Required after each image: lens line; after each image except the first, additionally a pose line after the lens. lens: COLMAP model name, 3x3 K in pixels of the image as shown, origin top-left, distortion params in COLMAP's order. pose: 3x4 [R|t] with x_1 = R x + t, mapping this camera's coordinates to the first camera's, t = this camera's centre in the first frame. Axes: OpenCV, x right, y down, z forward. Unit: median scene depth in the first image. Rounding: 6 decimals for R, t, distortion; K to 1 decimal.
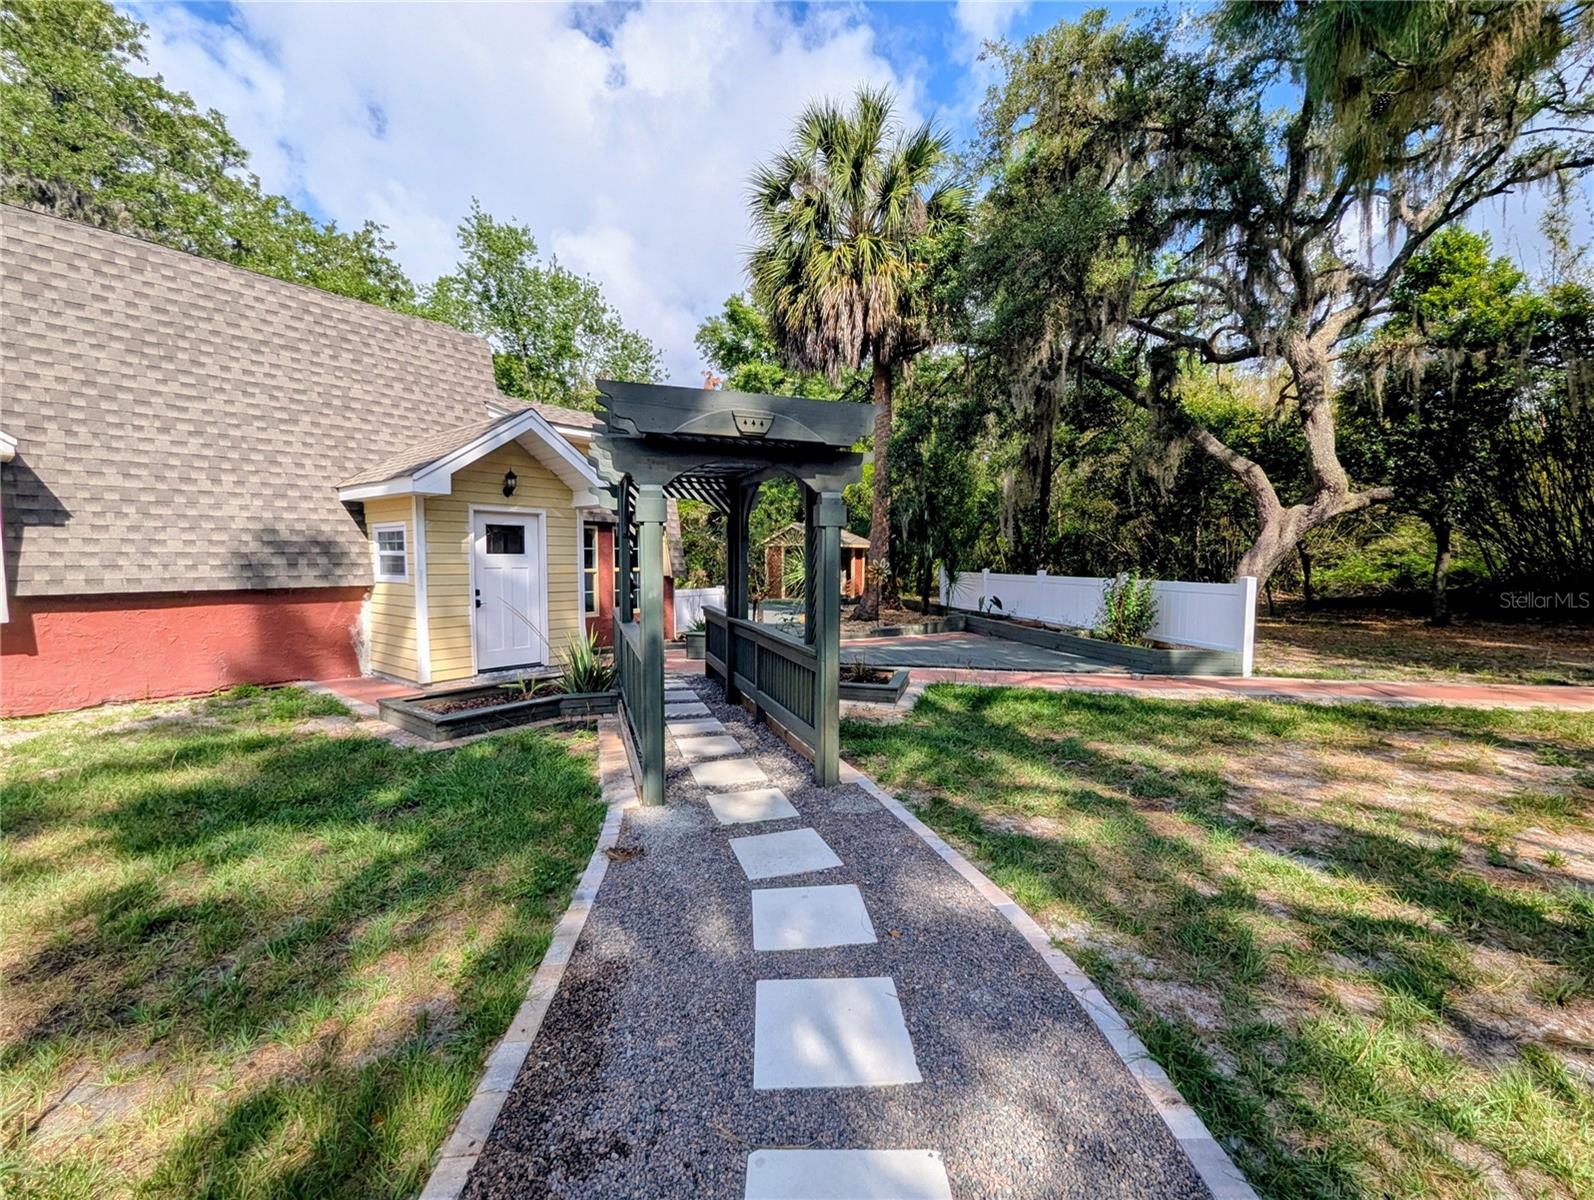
lens RADIAL K [[672.1, 0, 806.2], [0, 672.1, 603.9], [0, 0, 1]] dist [0.000764, 0.000203]
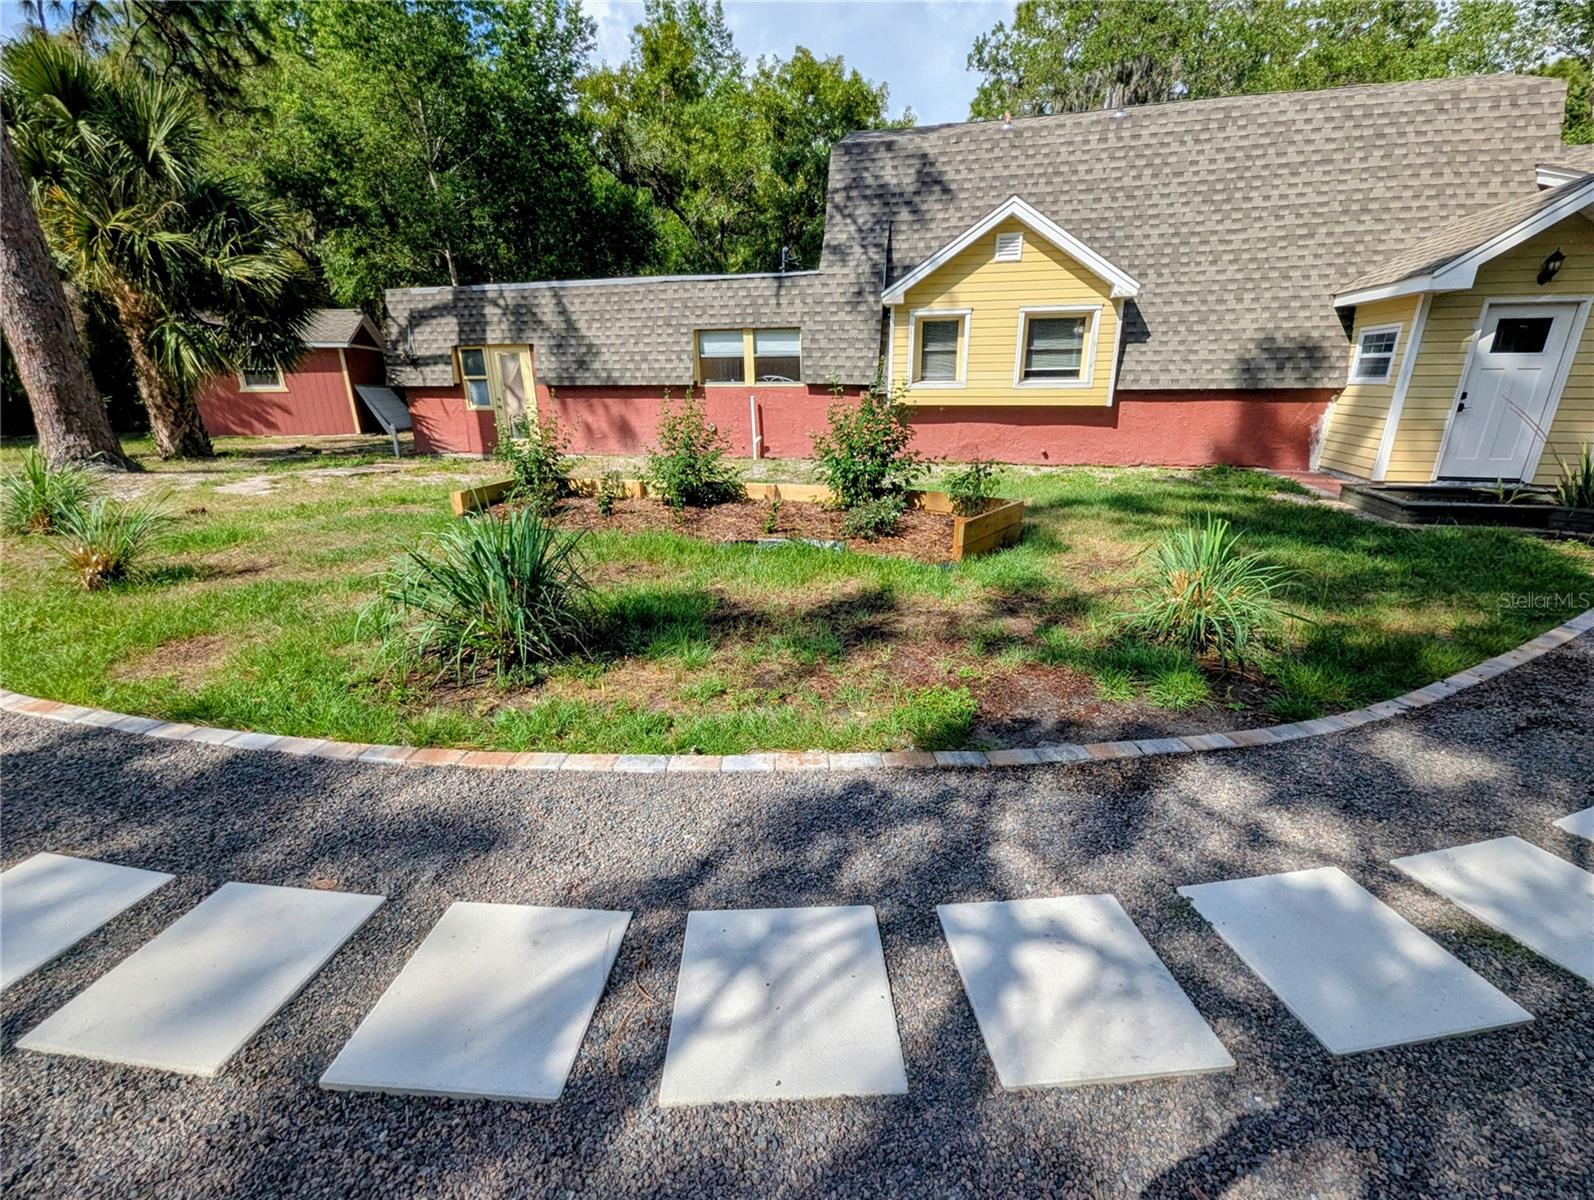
lens RADIAL K [[663.4, 0, 799.2], [0, 663.4, 603.5], [0, 0, 1]] dist [0.000602, -0.001154]
pose [[0.391863, 0.290397, -0.872991, 0.059650], [-0.049907, 0.954191, 0.295006, 0.035944], [0.918669, -0.072034, 0.388405, -0.282000]]
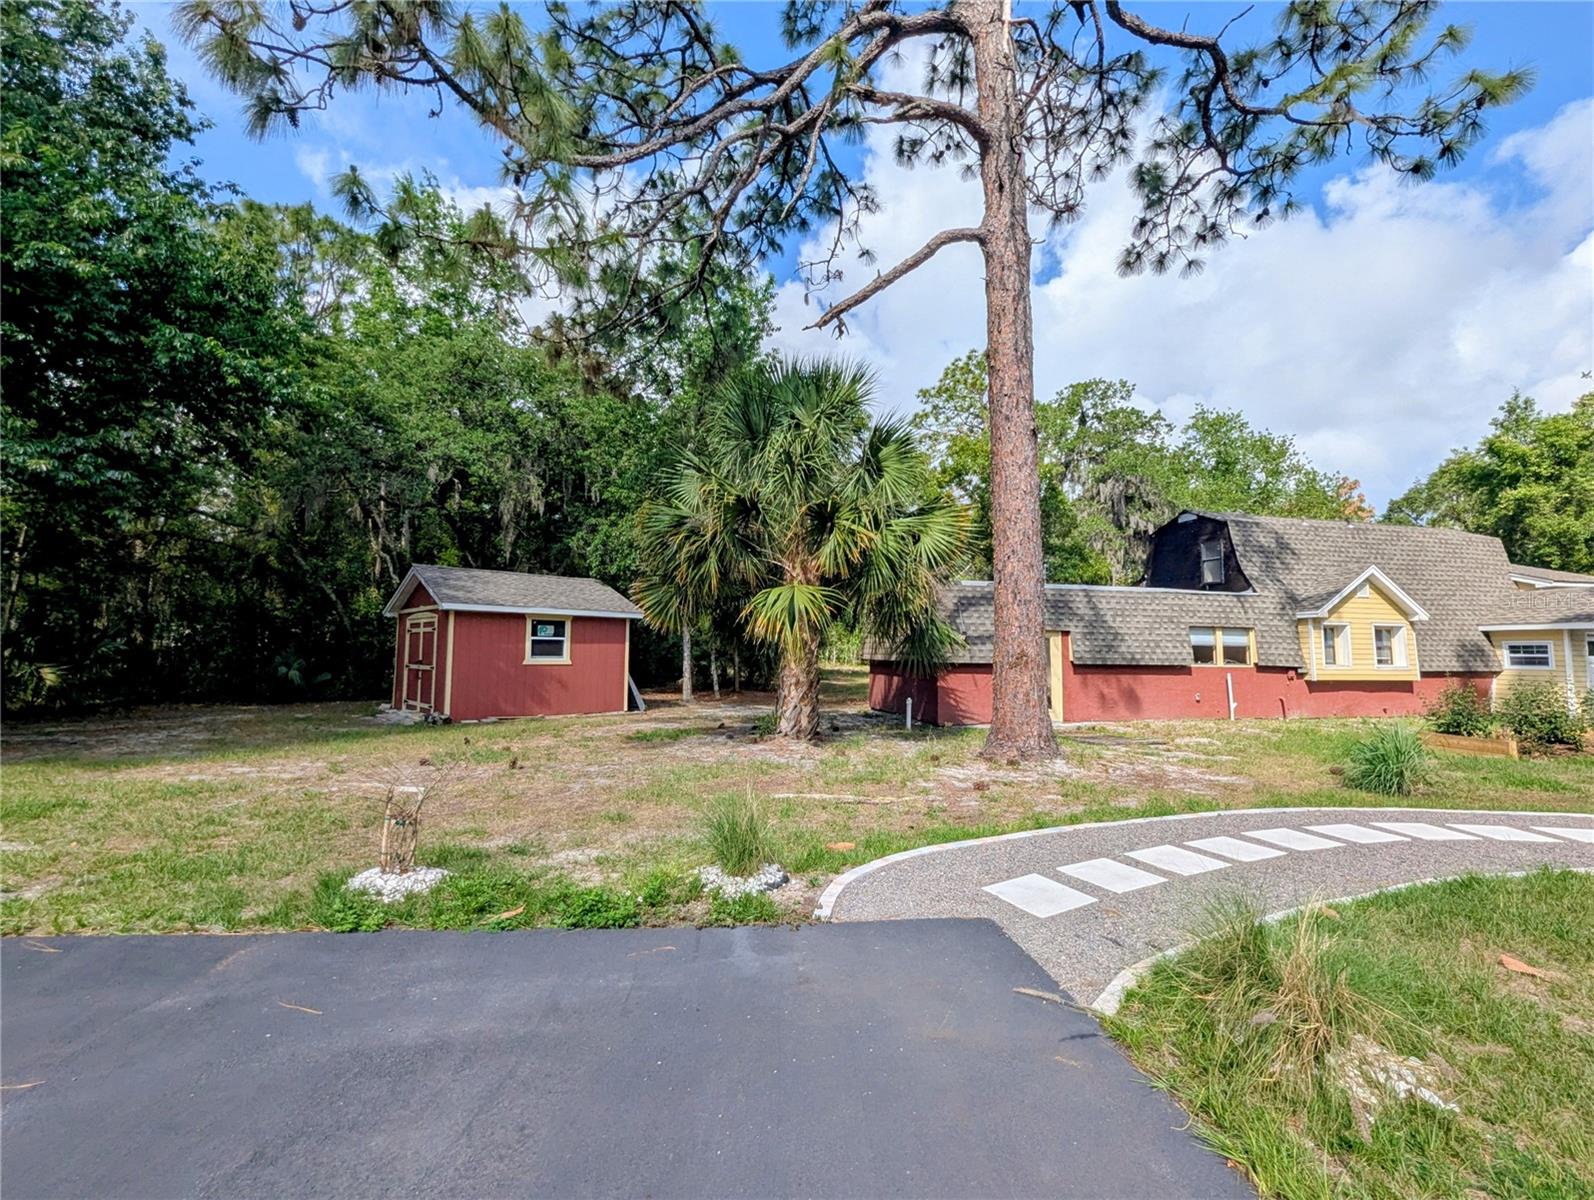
lens RADIAL K [[672.1, 0, 806.2], [0, 672.1, 603.9], [0, 0, 1]] dist [0.000764, 0.000203]
pose [[0.780041, -0.039790, -0.624461, -1.071807], [-0.049101, 0.991006, -0.124481, 0.137499], [0.623798, 0.127762, 0.771072, -2.060782]]
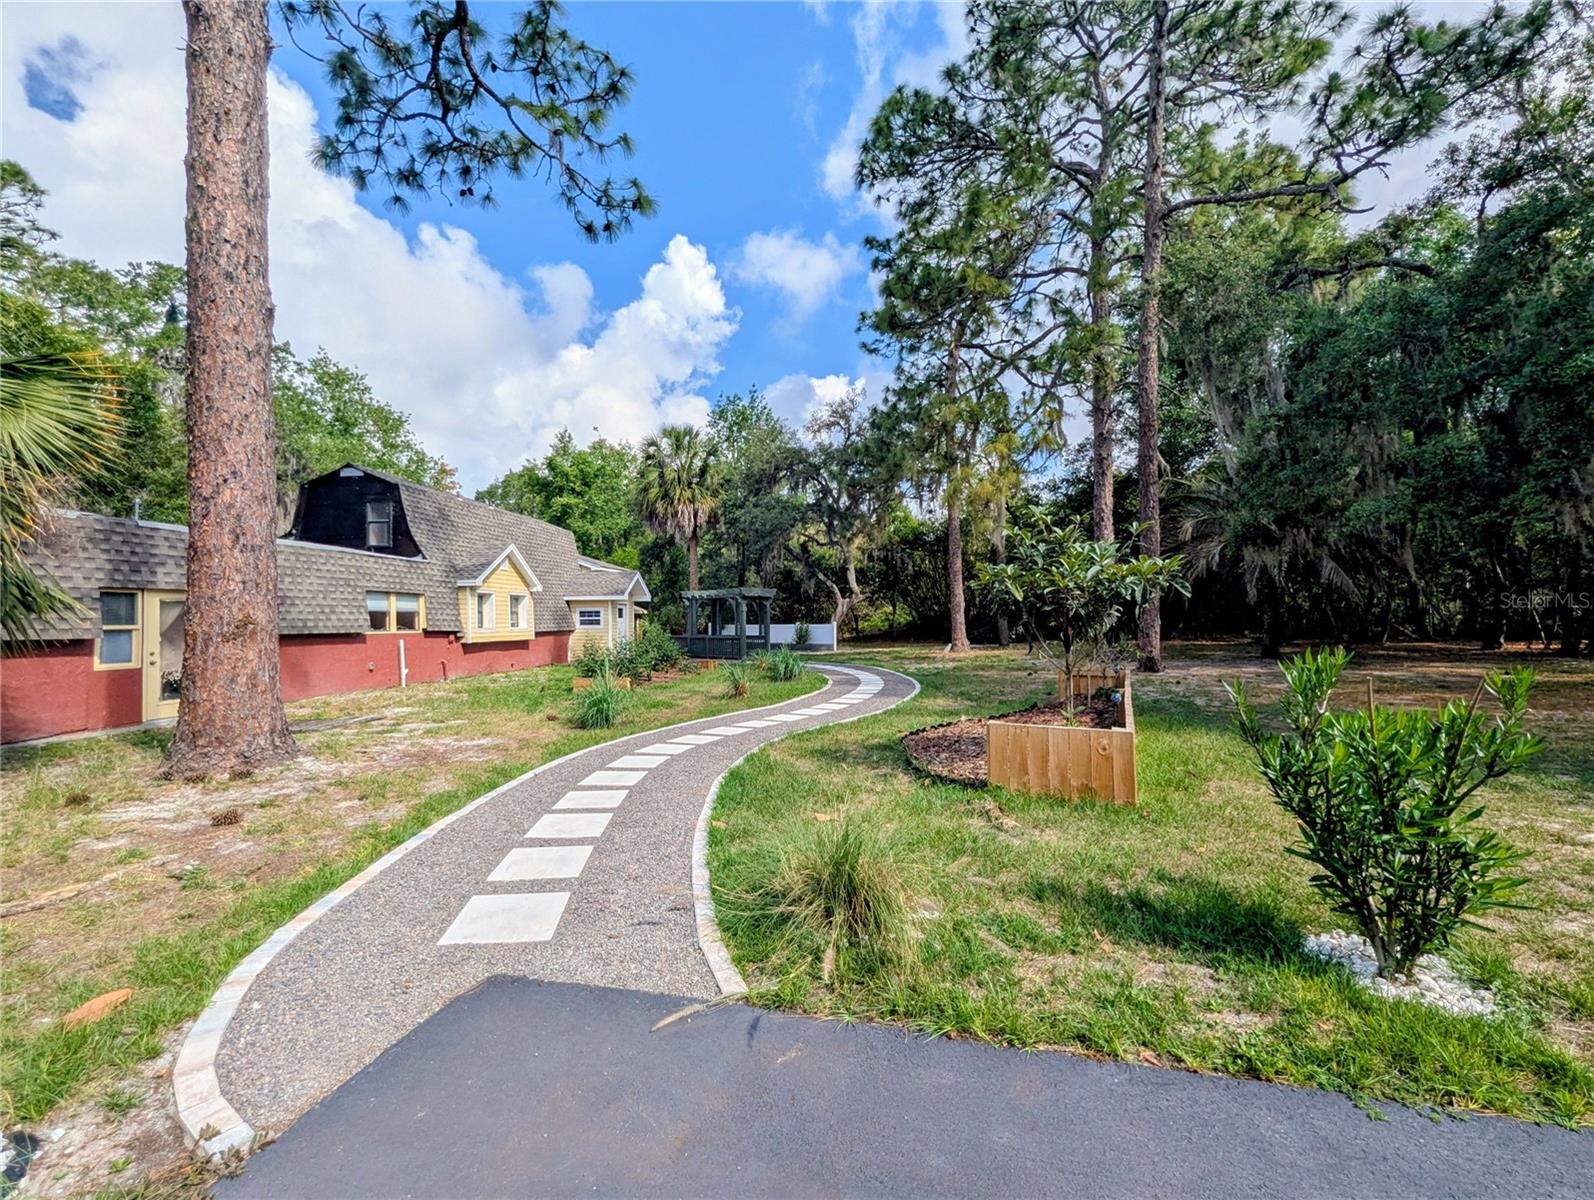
lens RADIAL K [[663.4, 0, 799.2], [0, 663.4, 603.5], [0, 0, 1]] dist [0.000602, -0.001154]
pose [[0.859552, -0.001739, 0.511045, -1.330073], [0.049168, 0.995637, -0.079309, 0.137509], [-0.508677, 0.093297, 0.855888, -1.967915]]
